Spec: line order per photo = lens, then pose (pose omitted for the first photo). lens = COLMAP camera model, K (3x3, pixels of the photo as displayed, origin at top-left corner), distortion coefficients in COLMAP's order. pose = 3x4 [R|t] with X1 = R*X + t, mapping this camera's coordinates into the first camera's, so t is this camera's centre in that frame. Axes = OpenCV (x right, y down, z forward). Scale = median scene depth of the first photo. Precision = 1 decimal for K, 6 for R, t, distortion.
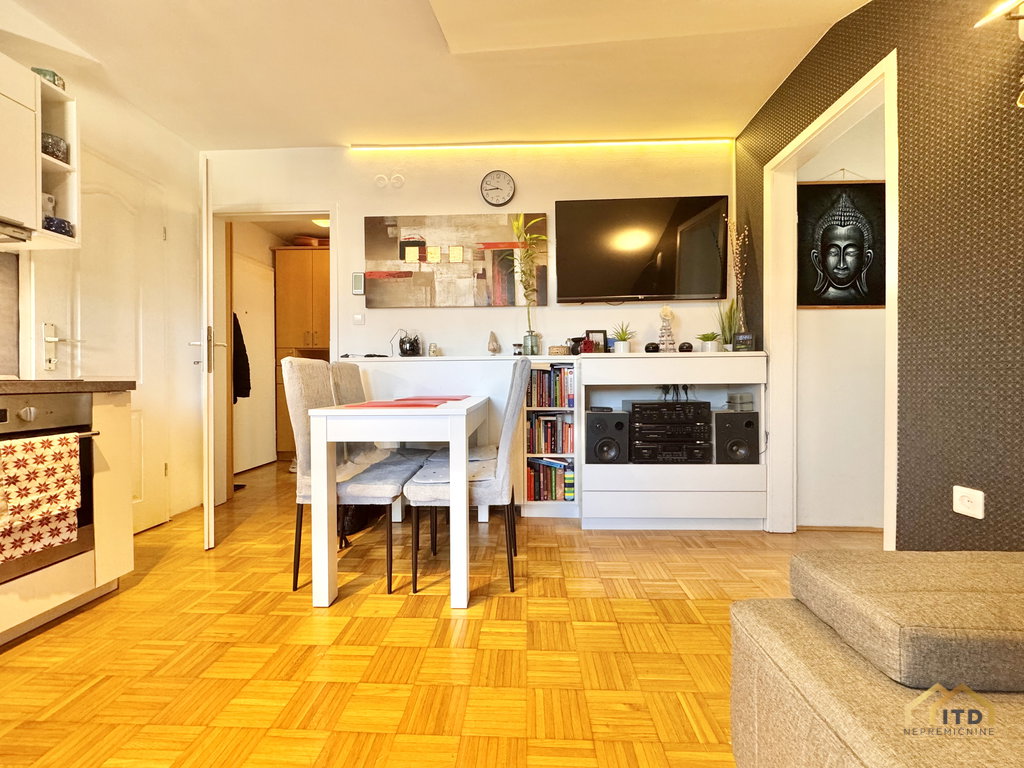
lens RADIAL K [[409.1, 0, 511.5], [0, 409.1, 383.7], [0, 0, 1]] dist [-0.004412, 0.000658]
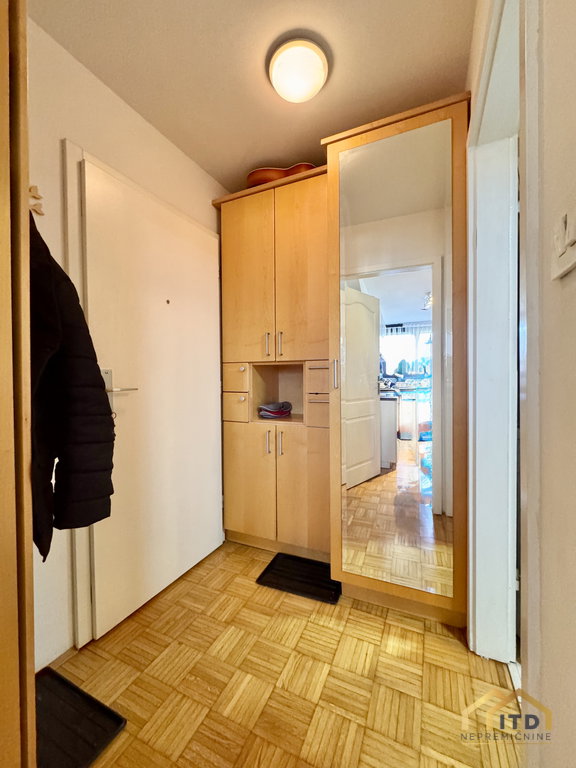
lens RADIAL K [[306.8, 0, 288.9], [0, 306.8, 382.9], [0, 0, 1]] dist [-0.004412, 0.000658]
pose [[0.926597, 0.002827, -0.376045, -0.308247], [0.002676, 0.999897, 0.014111, -0.062407], [0.376046, -0.014081, 0.926494, 0.608460]]
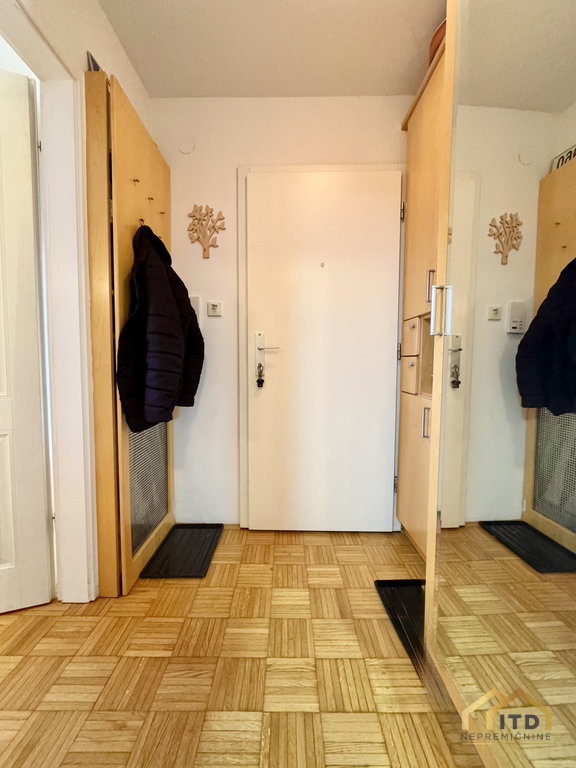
lens RADIAL K [[306.8, 0, 287.7], [0, 306.8, 382.9], [0, 0, 1]] dist [-0.004412, 0.000658]
pose [[0.050702, 0.068606, -0.996355, -0.190068], [-0.009675, 0.997625, 0.068201, -0.032818], [0.998667, 0.006182, 0.051246, 0.845857]]
